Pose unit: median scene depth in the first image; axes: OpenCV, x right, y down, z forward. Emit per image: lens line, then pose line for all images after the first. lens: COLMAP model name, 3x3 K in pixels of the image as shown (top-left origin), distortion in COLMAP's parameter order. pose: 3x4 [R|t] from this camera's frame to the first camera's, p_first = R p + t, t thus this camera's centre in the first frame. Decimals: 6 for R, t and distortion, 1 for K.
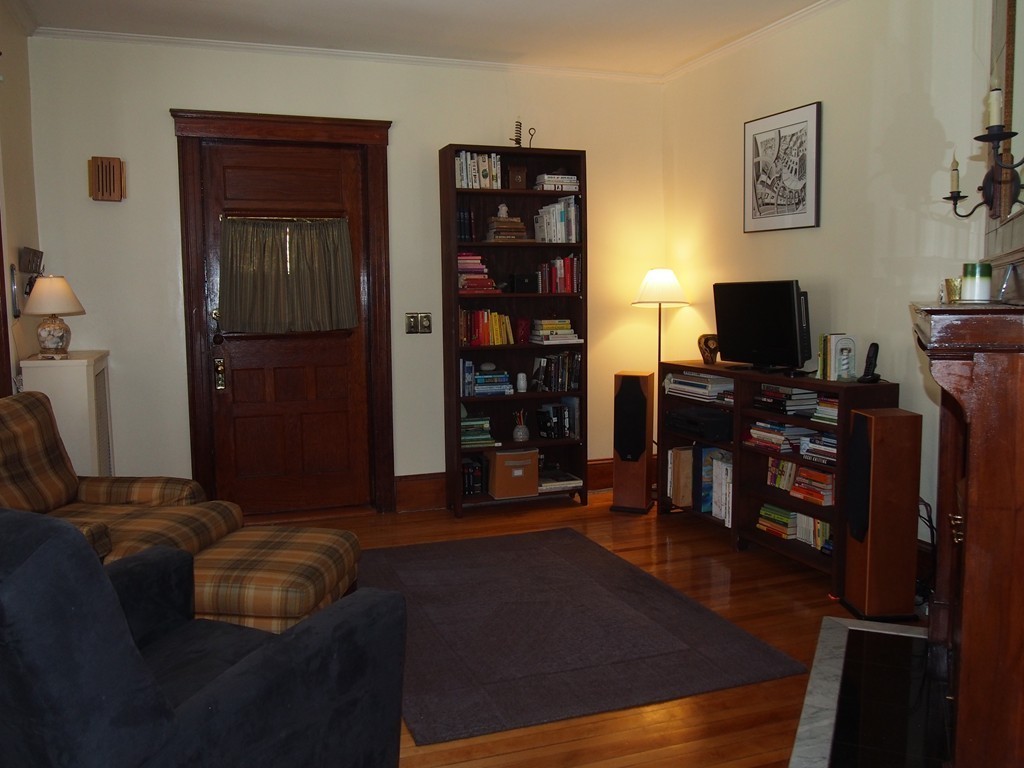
lens RADIAL K [[925.8, 0, 514.7], [0, 925.8, 368.9], [0, 0, 1]] dist [-0.005291, 0.003868]
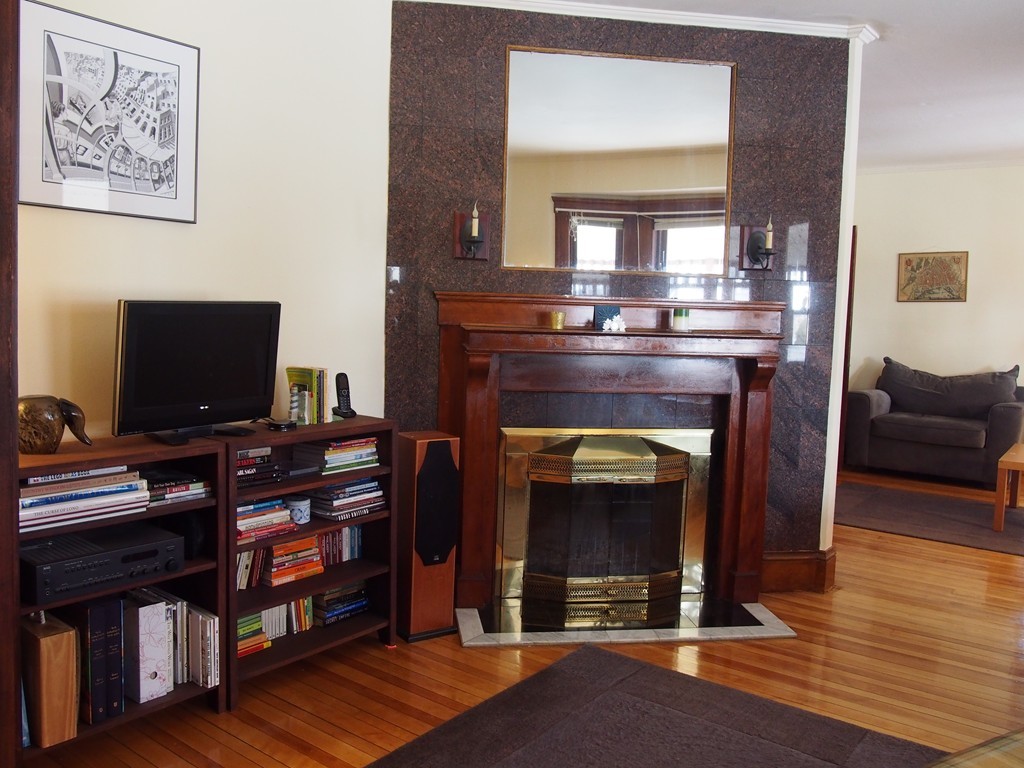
lens RADIAL K [[856.2, 0, 509.9], [0, 856.2, 355.3], [0, 0, 1]] dist [-0.012381, 0.008025]
pose [[-0.525557, -0.068790, 0.847973, -0.351874], [0.037790, 0.993854, 0.104046, -0.106980], [-0.849919, 0.086727, -0.519728, 1.097397]]
